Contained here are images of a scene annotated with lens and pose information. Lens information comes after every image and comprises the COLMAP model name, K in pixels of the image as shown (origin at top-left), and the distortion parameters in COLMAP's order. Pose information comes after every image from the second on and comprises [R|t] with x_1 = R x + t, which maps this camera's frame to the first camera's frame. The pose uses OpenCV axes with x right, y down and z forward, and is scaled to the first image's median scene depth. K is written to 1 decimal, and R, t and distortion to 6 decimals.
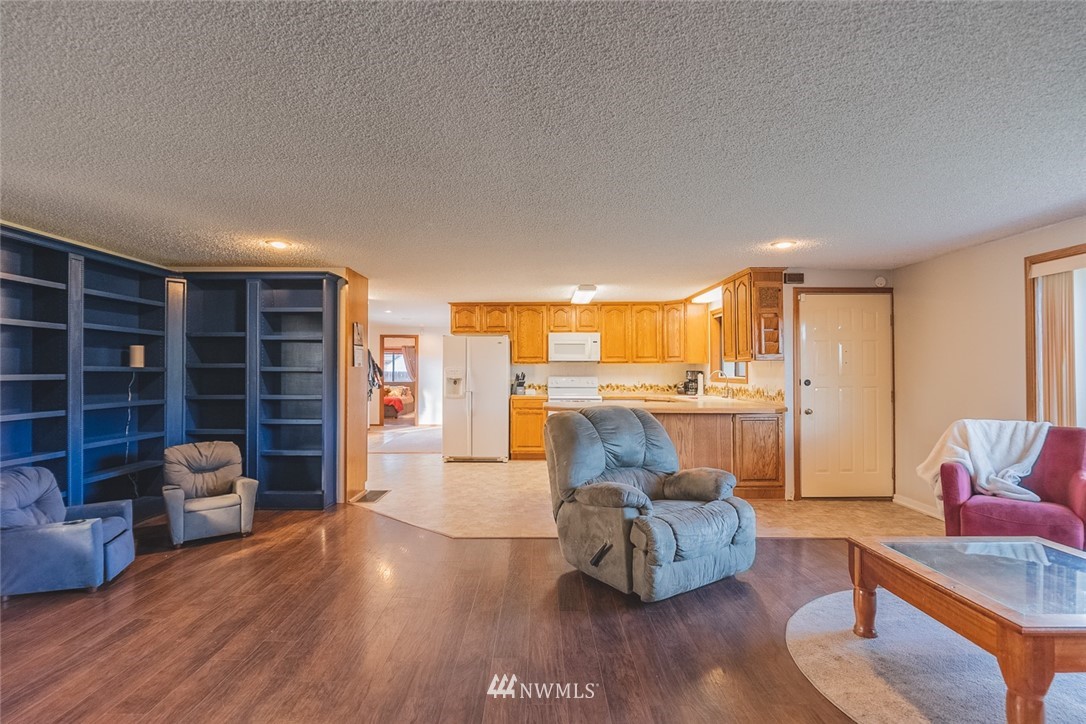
lens RADIAL K [[529.0, 0, 538.8], [0, 529.0, 367.9], [0, 0, 1]] dist [-0.011191, 0.000313]
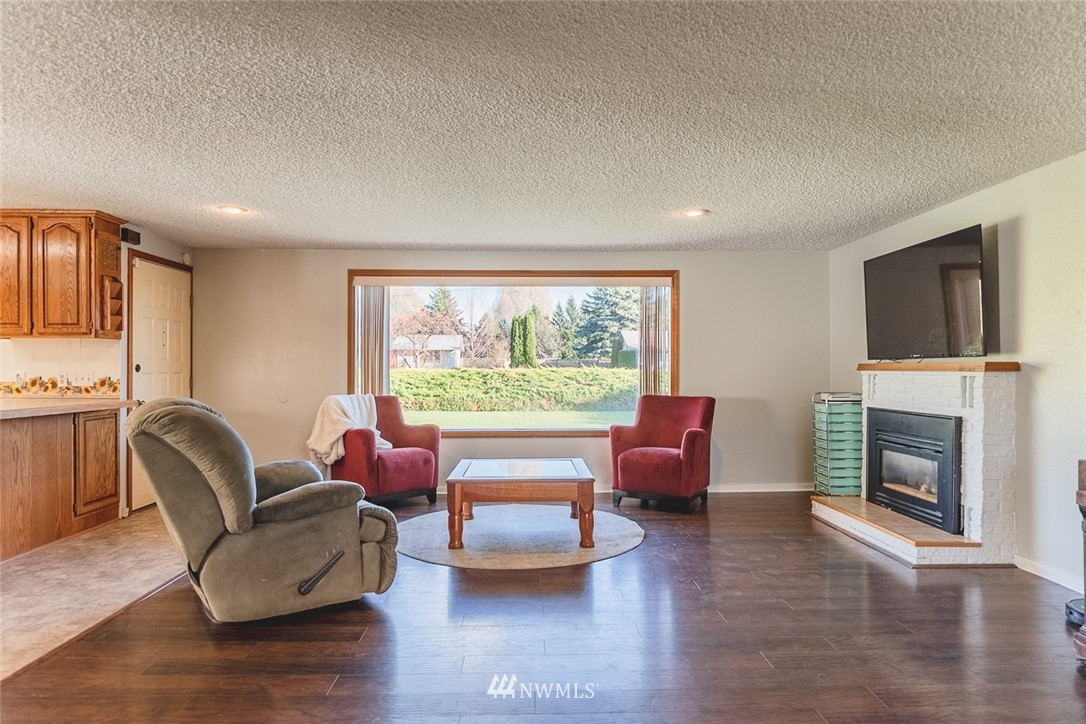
lens RADIAL K [[663.2, 0, 548.4], [0, 663.2, 362.4], [0, 0, 1]] dist [-0.004299, -0.001025]
pose [[-0.030083, 0.007719, 0.999518, -0.568067], [-0.010166, 0.999916, -0.008028, 0.022452], [-0.999496, -0.010403, -0.030002, 0.427857]]
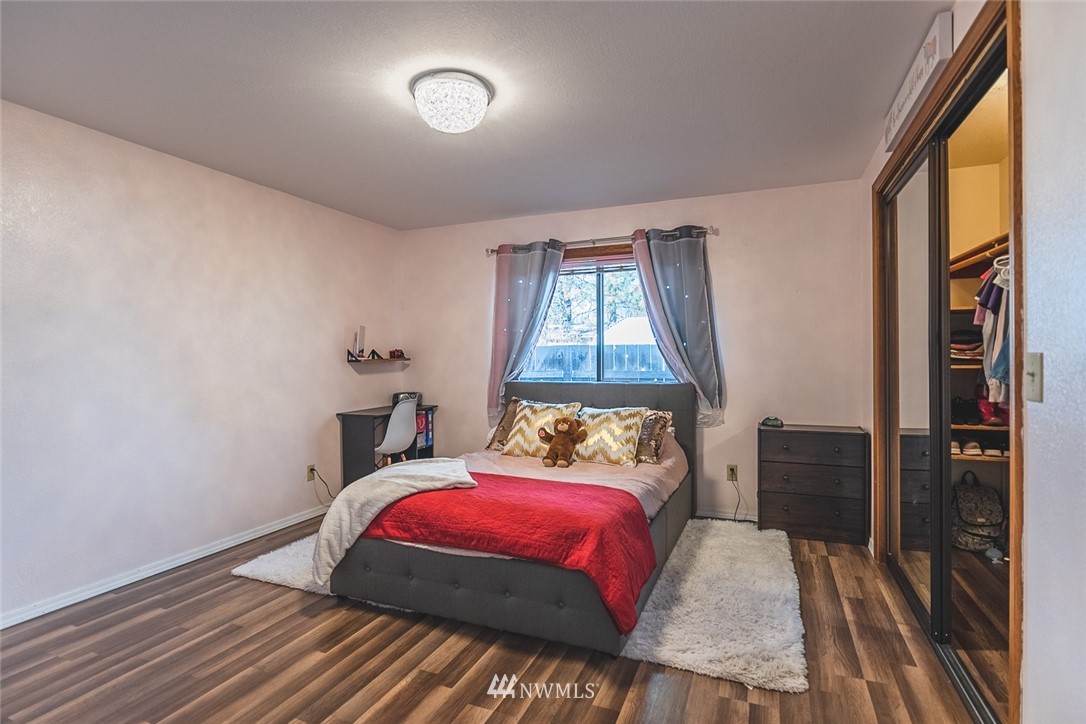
lens RADIAL K [[553.9, 0, 540.6], [0, 553.9, 359.8], [0, 0, 1]] dist [-0.005497, -0.000449]
pose [[0.921946, -0.005825, -0.387276, -0.691284], [0.012674, 0.999805, 0.015134, 0.039529], [0.387112, -0.018861, 0.921840, 2.585952]]
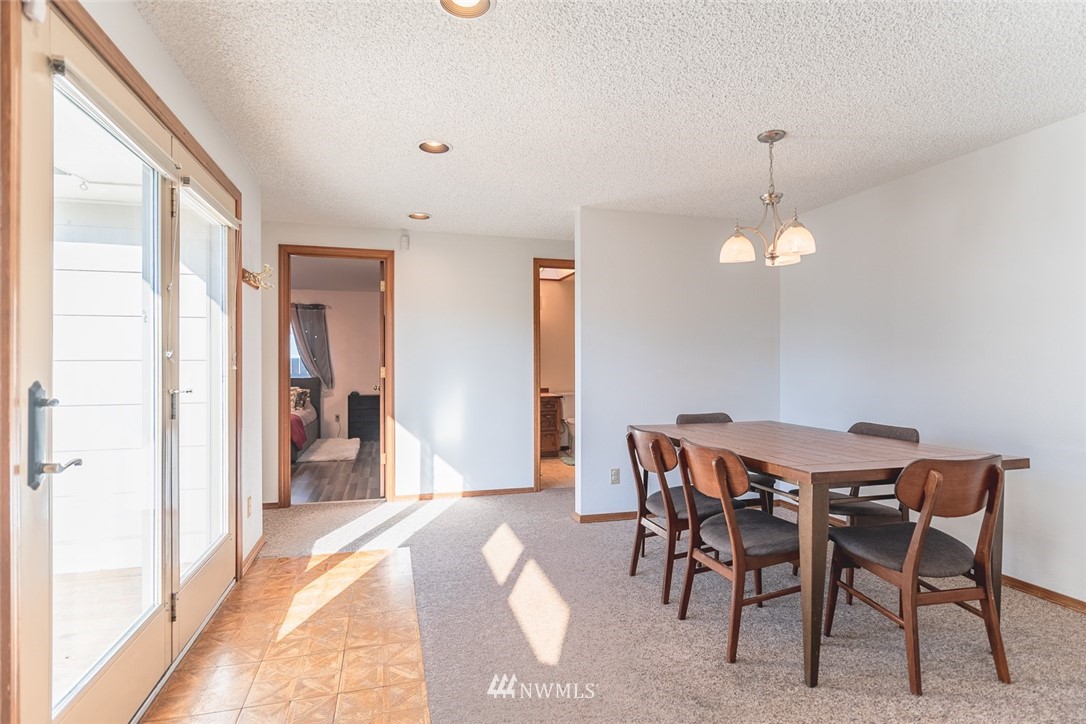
lens RADIAL K [[553.9, 0, 540.6], [0, 553.9, 359.8], [0, 0, 1]] dist [-0.005497, -0.000449]
pose [[0.964222, -0.004668, 0.265056, -0.587161], [0.003815, 0.999986, 0.003735, 0.030076], [-0.265070, -0.002590, 0.964226, 1.542476]]
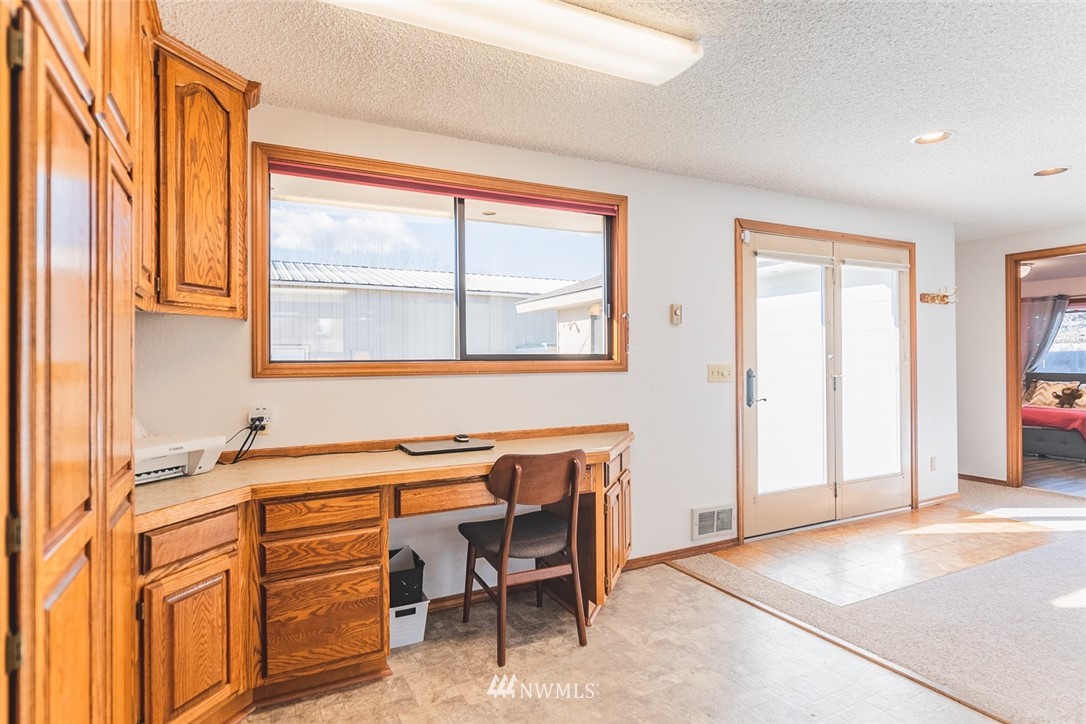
lens RADIAL K [[583.5, 0, 543.0], [0, 583.5, 362.0], [0, 0, 1]] dist [-0.001208, -0.000127]
pose [[0.459707, -0.002385, -0.888067, -0.189311], [0.016543, 0.999846, 0.005878, 0.022364], [0.887916, -0.017393, 0.459676, 1.259501]]
